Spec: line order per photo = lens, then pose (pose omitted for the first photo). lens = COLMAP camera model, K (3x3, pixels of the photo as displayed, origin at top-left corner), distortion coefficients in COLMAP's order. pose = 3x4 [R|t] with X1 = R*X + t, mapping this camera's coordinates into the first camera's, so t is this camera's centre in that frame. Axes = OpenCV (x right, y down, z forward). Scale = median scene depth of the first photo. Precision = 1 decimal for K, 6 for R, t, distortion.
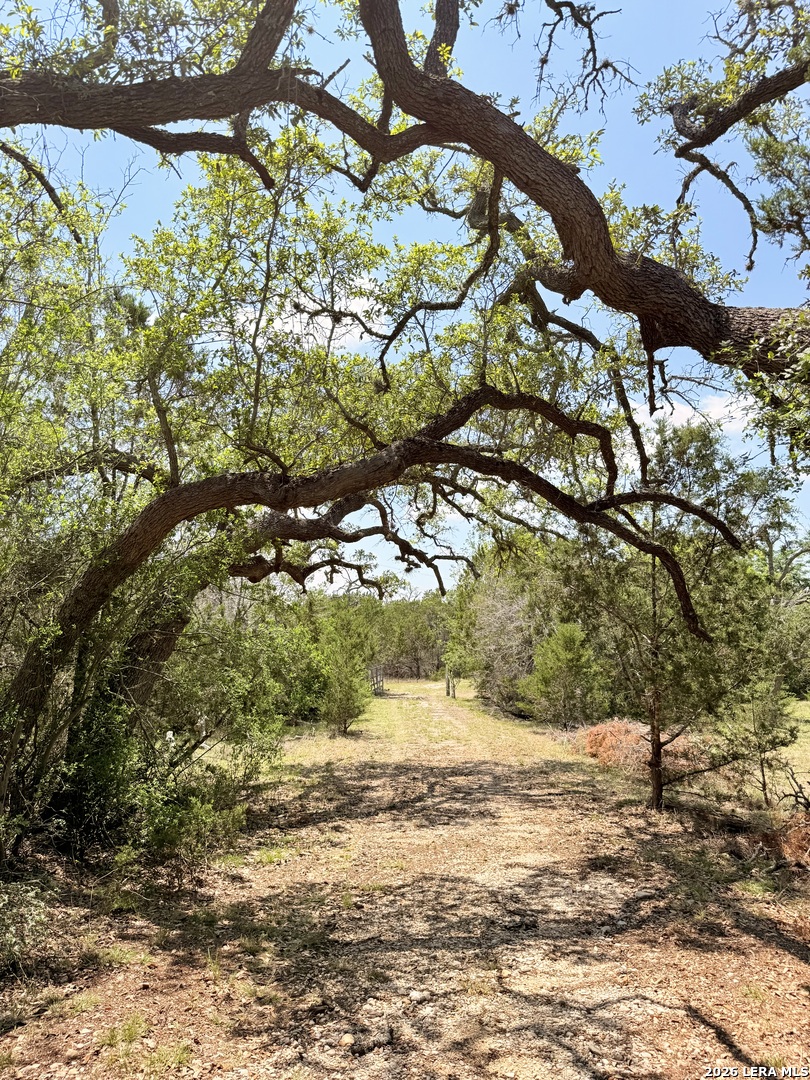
lens RADIAL K [[753.4, 0, 405.0], [0, 753.4, 540.0], [0, 0, 1]] dist [-0.001313, -0.000190]
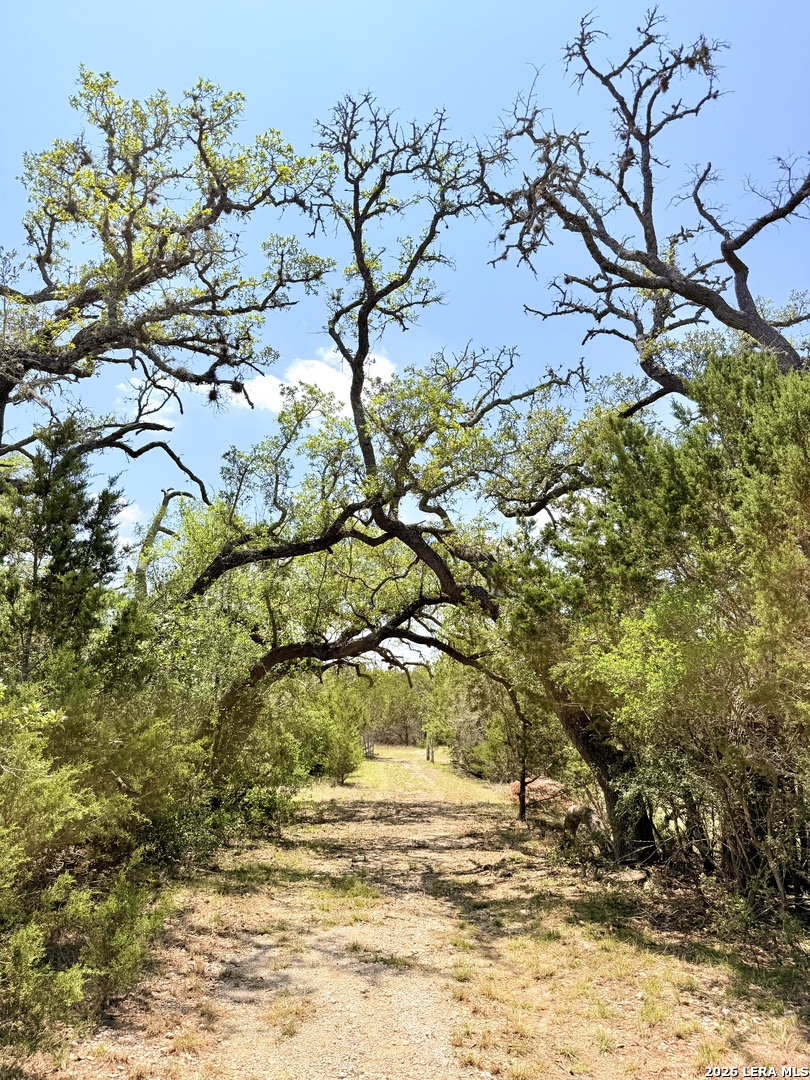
lens RADIAL K [[756.2, 0, 405.0], [0, 756.2, 540.0], [0, 0, 1]] dist [0.059456, -0.000059]
pose [[0.999687, 0.024908, 0.002266, 0.023765], [-0.024632, 0.996205, -0.083485, -0.086060], [-0.004337, 0.083403, 0.996506, -0.504444]]
